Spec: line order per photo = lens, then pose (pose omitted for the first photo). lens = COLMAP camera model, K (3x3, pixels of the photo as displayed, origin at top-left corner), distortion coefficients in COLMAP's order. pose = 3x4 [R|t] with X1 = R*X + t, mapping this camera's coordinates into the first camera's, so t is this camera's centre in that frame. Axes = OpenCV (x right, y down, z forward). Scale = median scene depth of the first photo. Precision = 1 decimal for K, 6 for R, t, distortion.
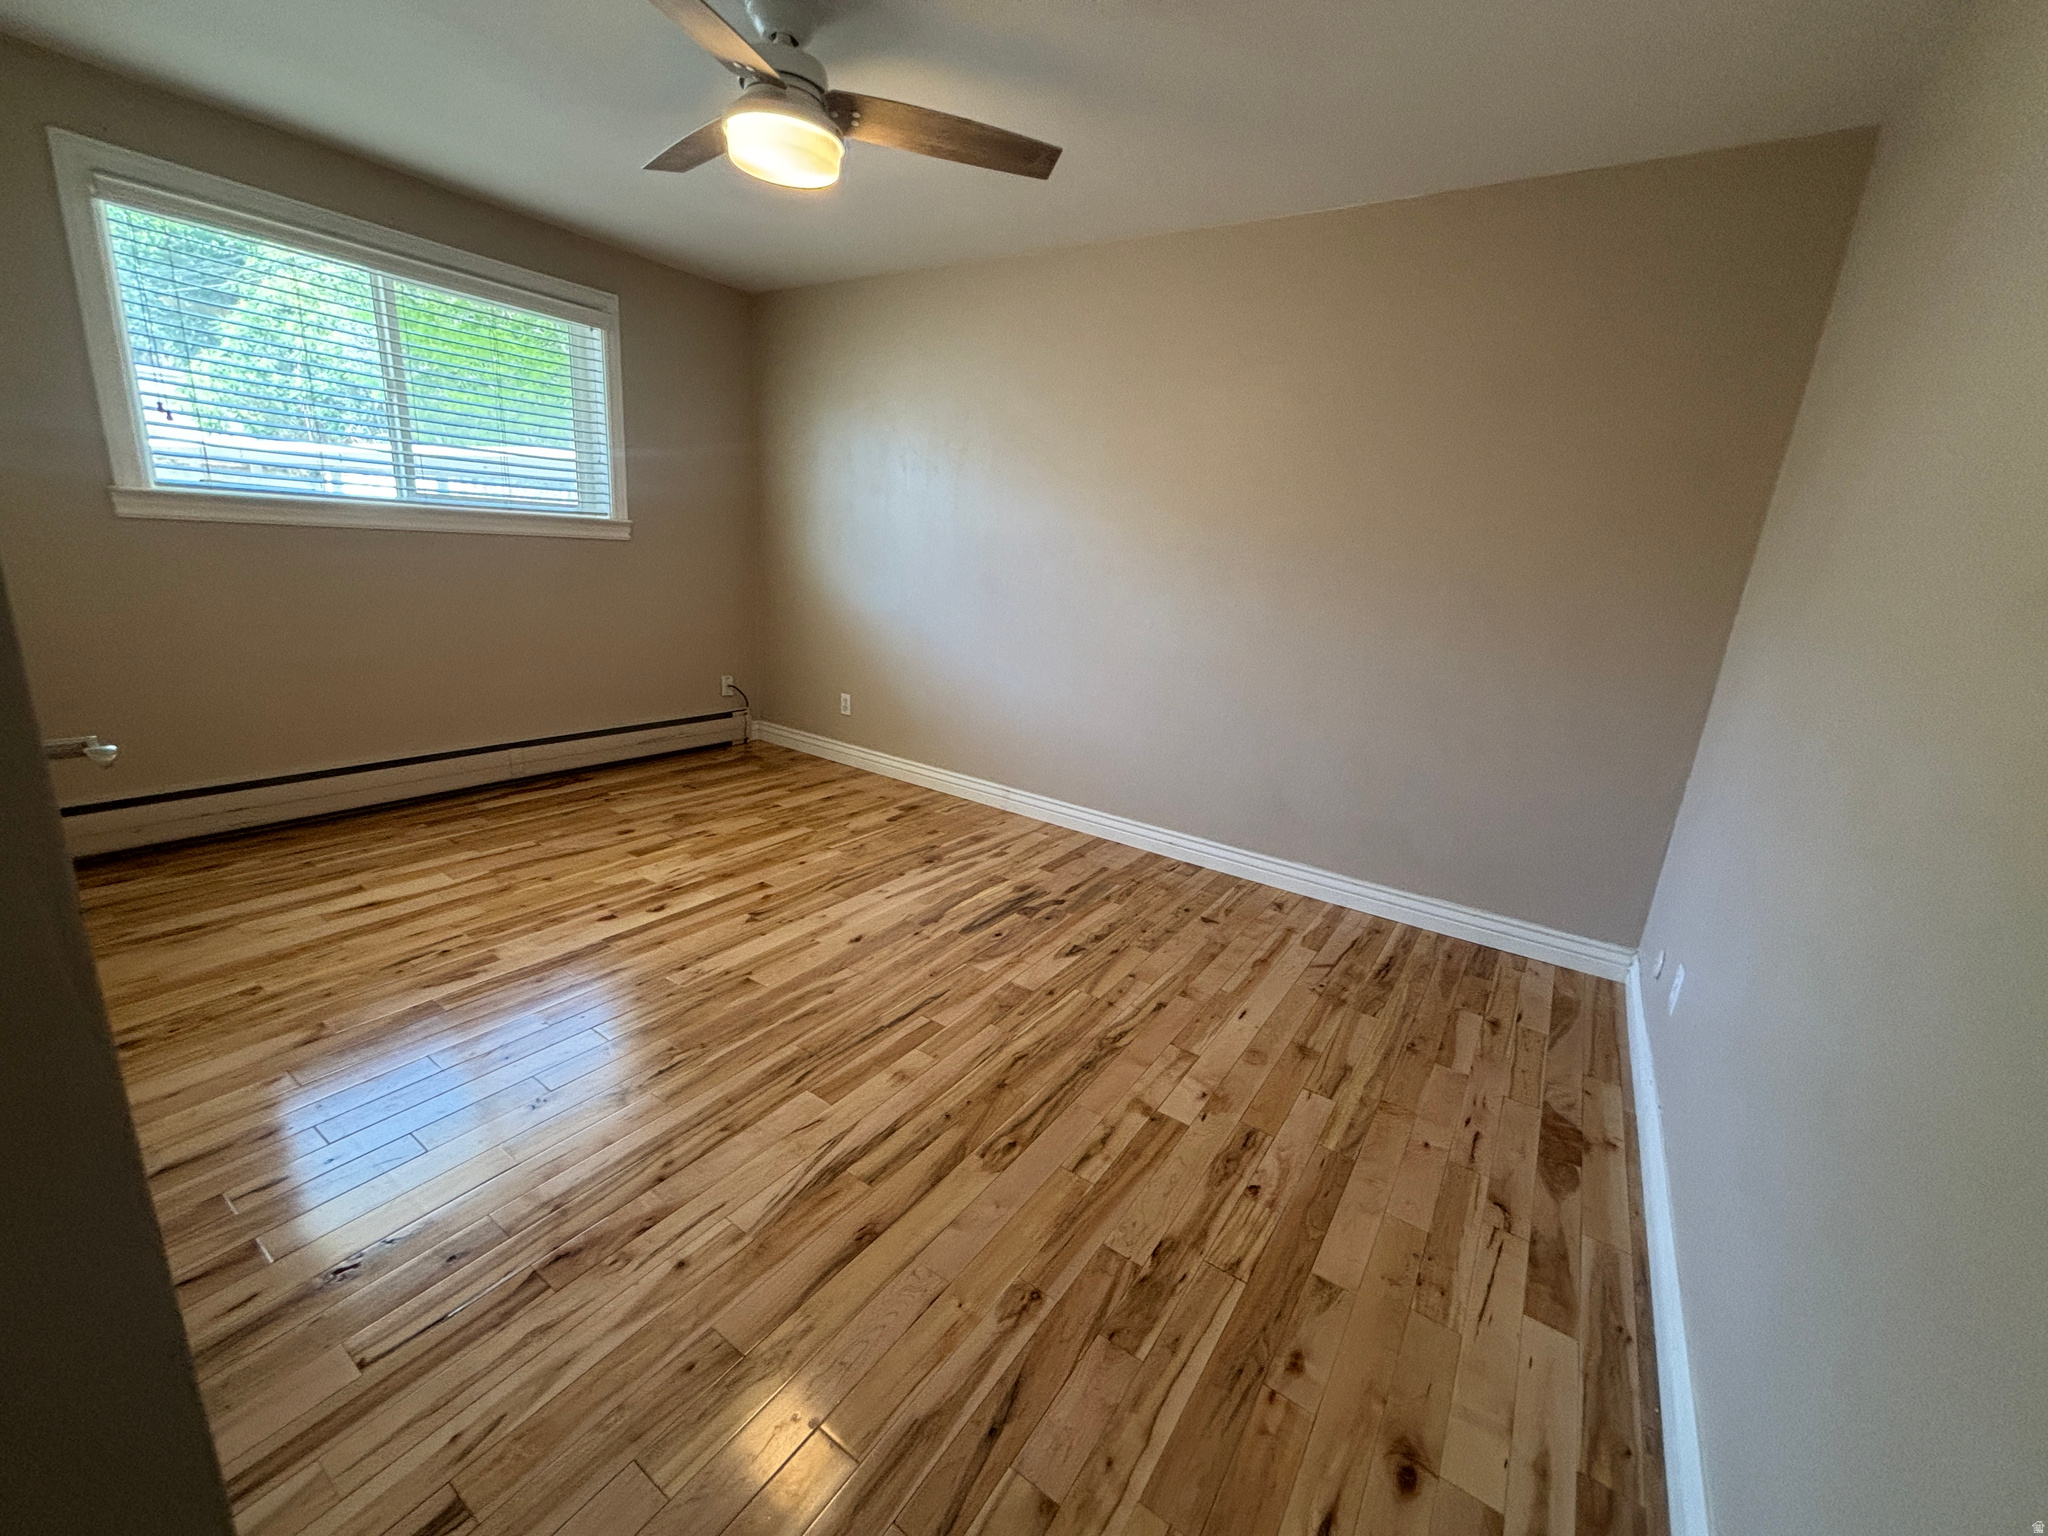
lens RADIAL K [[822.3, 0, 1019.4], [0, 822.3, 763.5], [0, 0, 1]] dist [-0.013353, 0.004153]
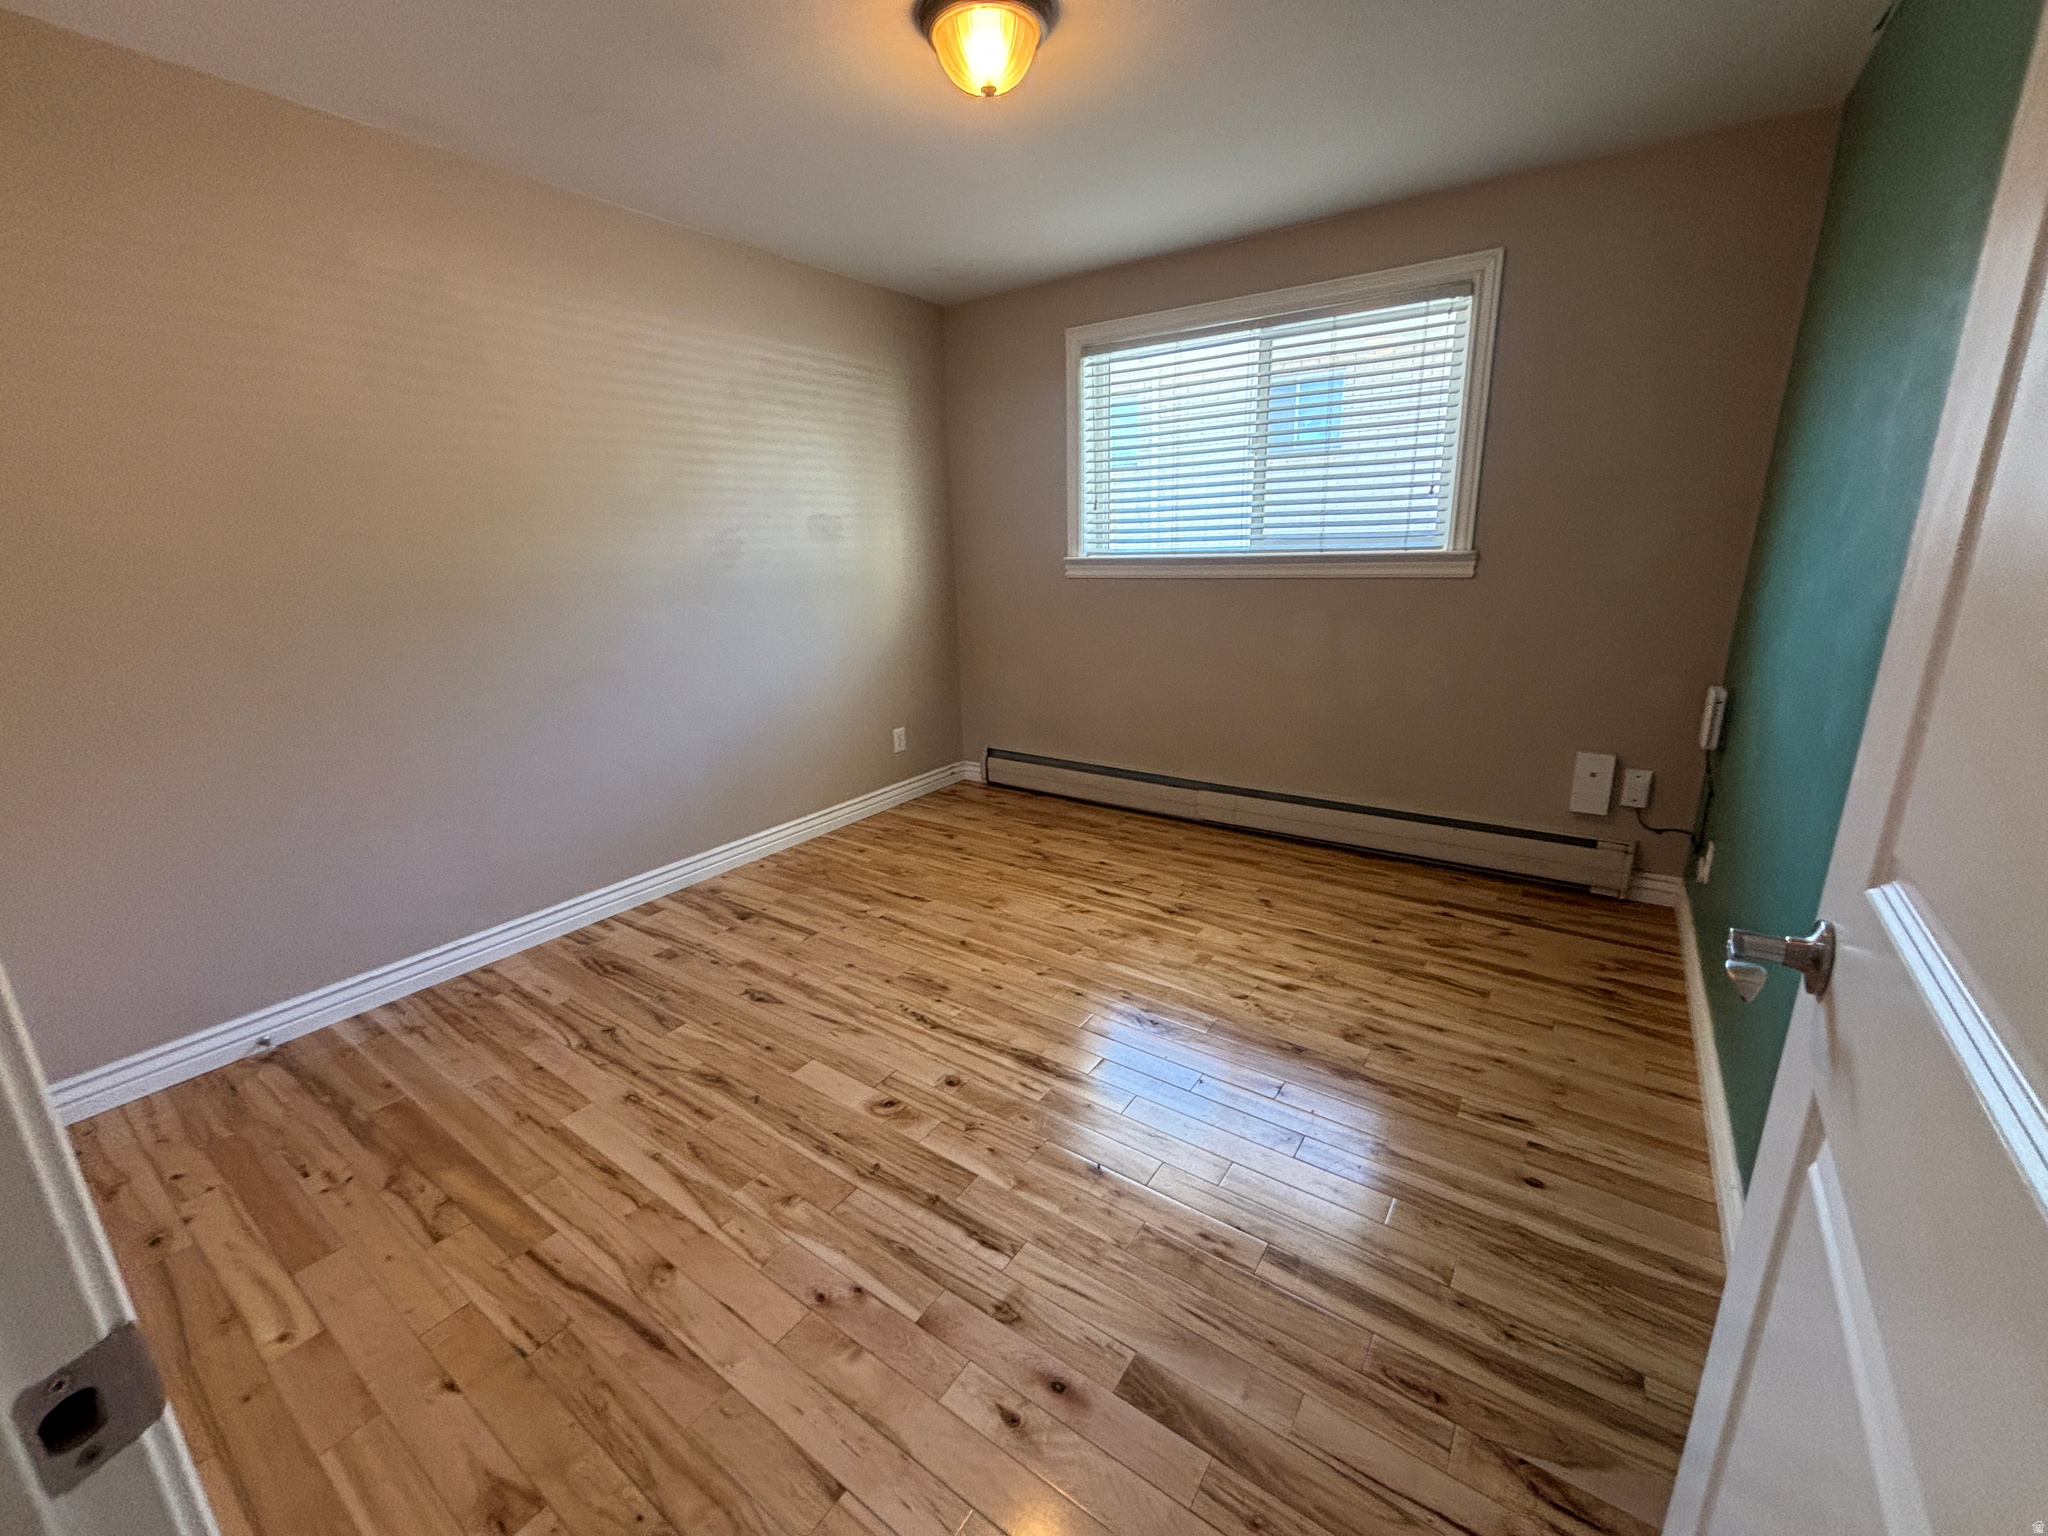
lens RADIAL K [[824.6, 0, 1024.0], [0, 824.6, 768.0], [0, 0, 1]] dist [-0.016137, 0.004806]
pose [[-0.006094, 0.189730, -0.981817, 0.449785], [-0.234143, 0.954271, 0.185860, -0.226326], [0.972183, 0.231018, 0.038608, 0.923856]]
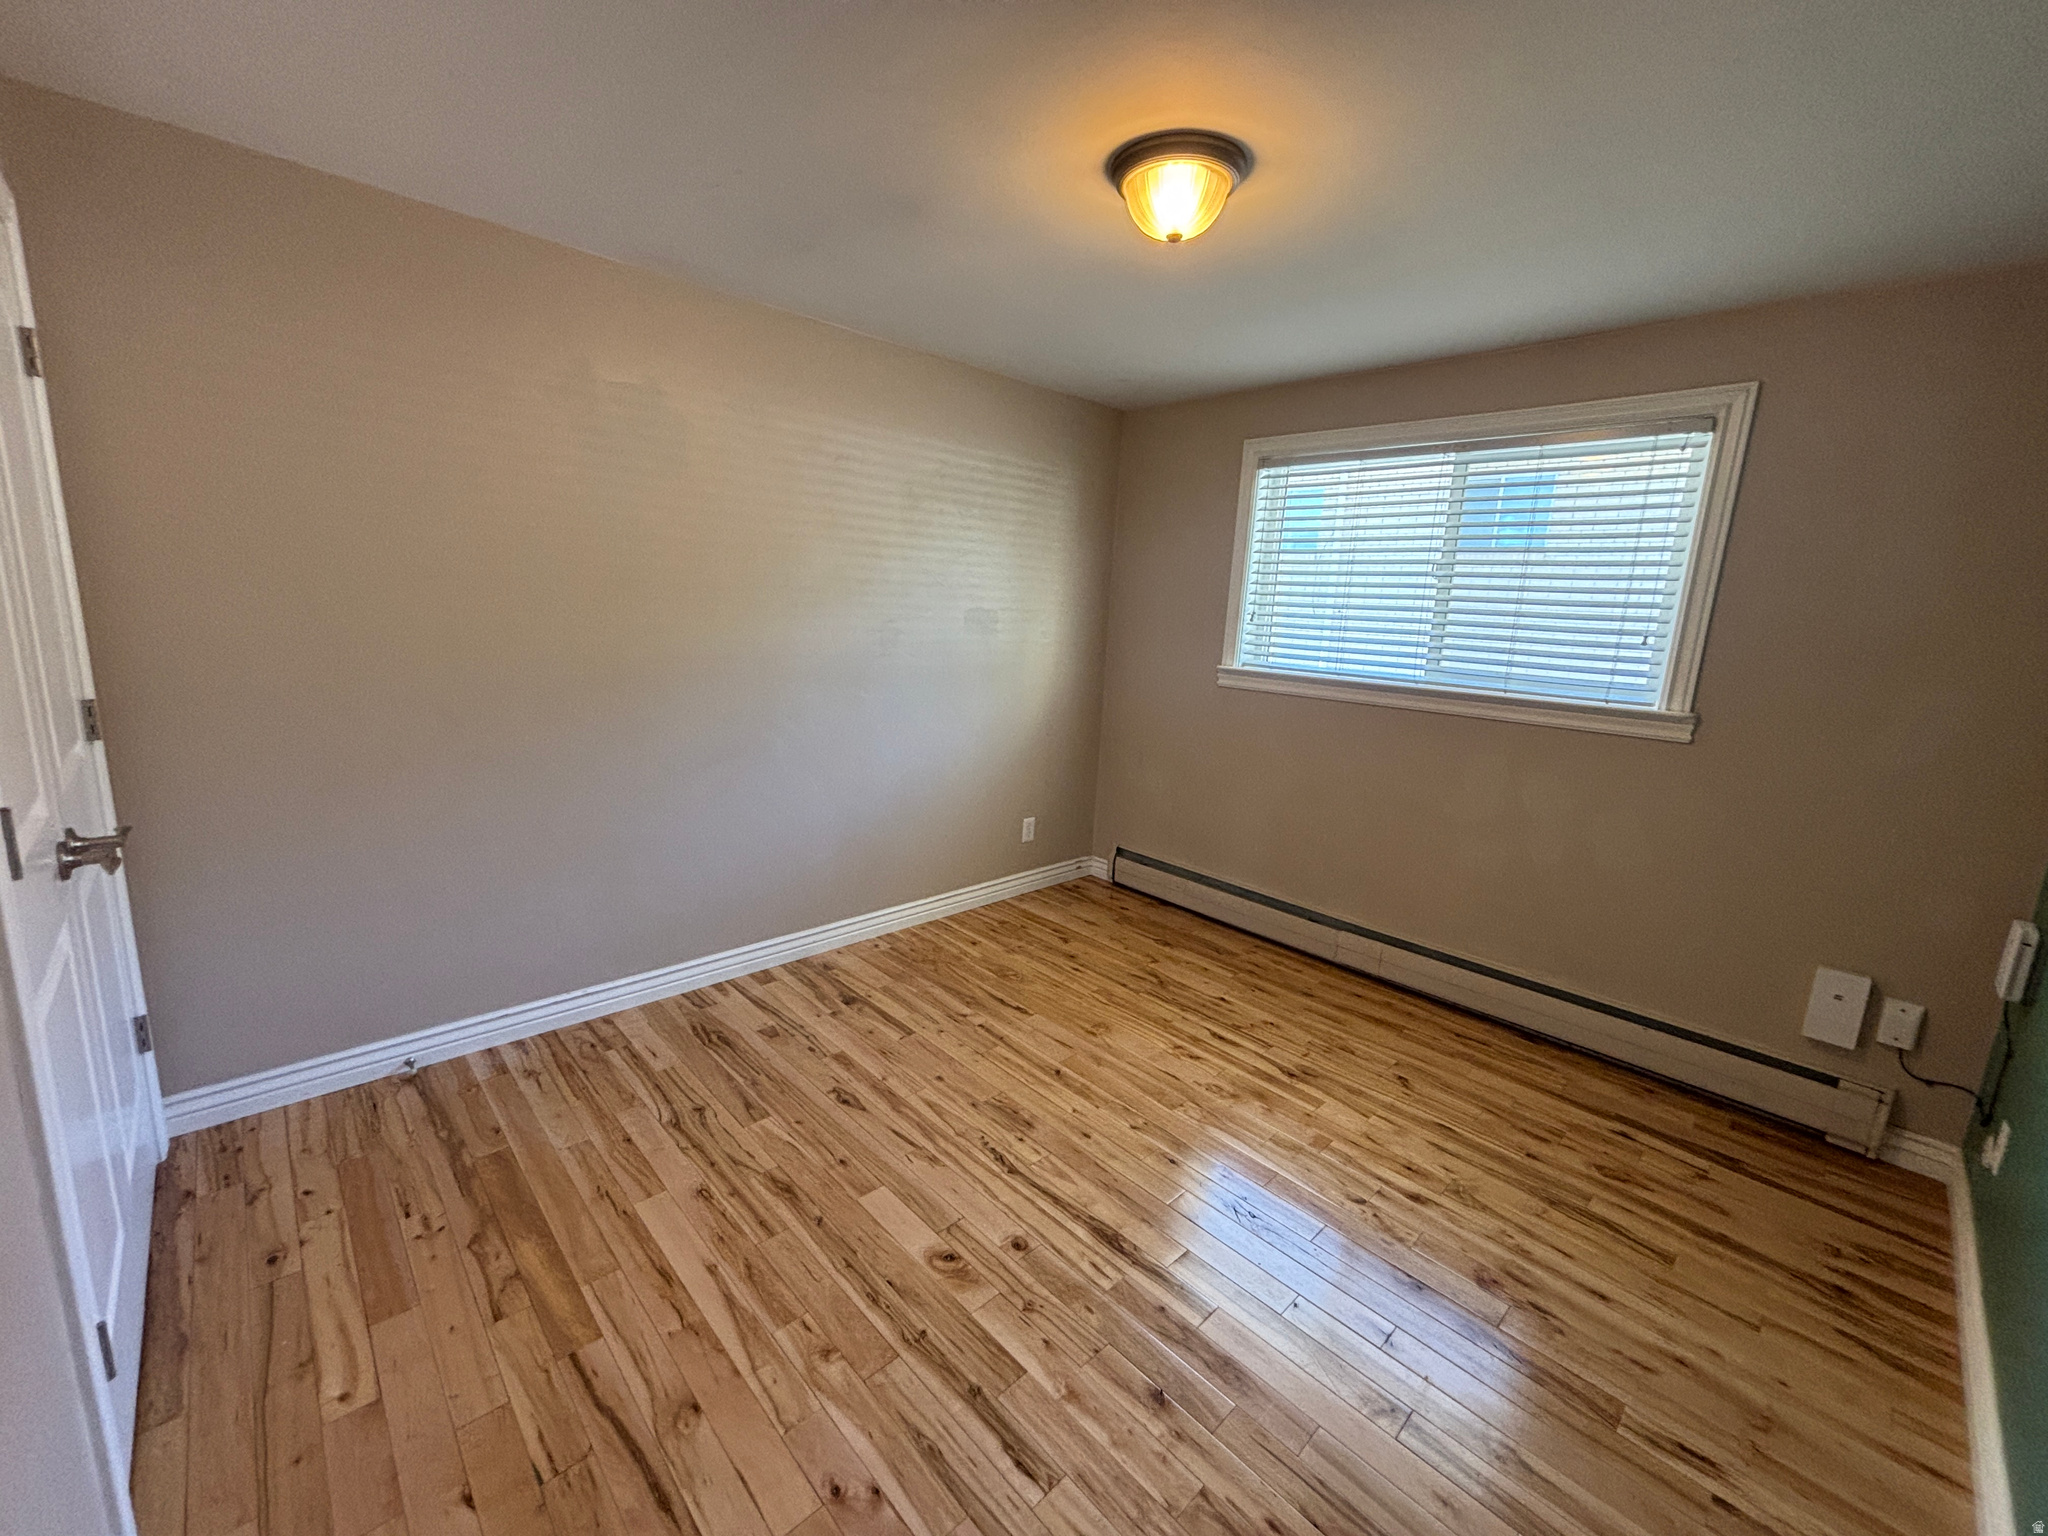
lens RADIAL K [[822.3, 0, 1019.4], [0, 822.3, 763.5], [0, 0, 1]] dist [-0.013353, 0.004153]
pose [[-0.204255, 0.103204, -0.973462, 0.403734], [-0.314401, 0.934827, 0.165076, -0.296226], [0.927056, 0.339775, -0.158496, 0.927102]]
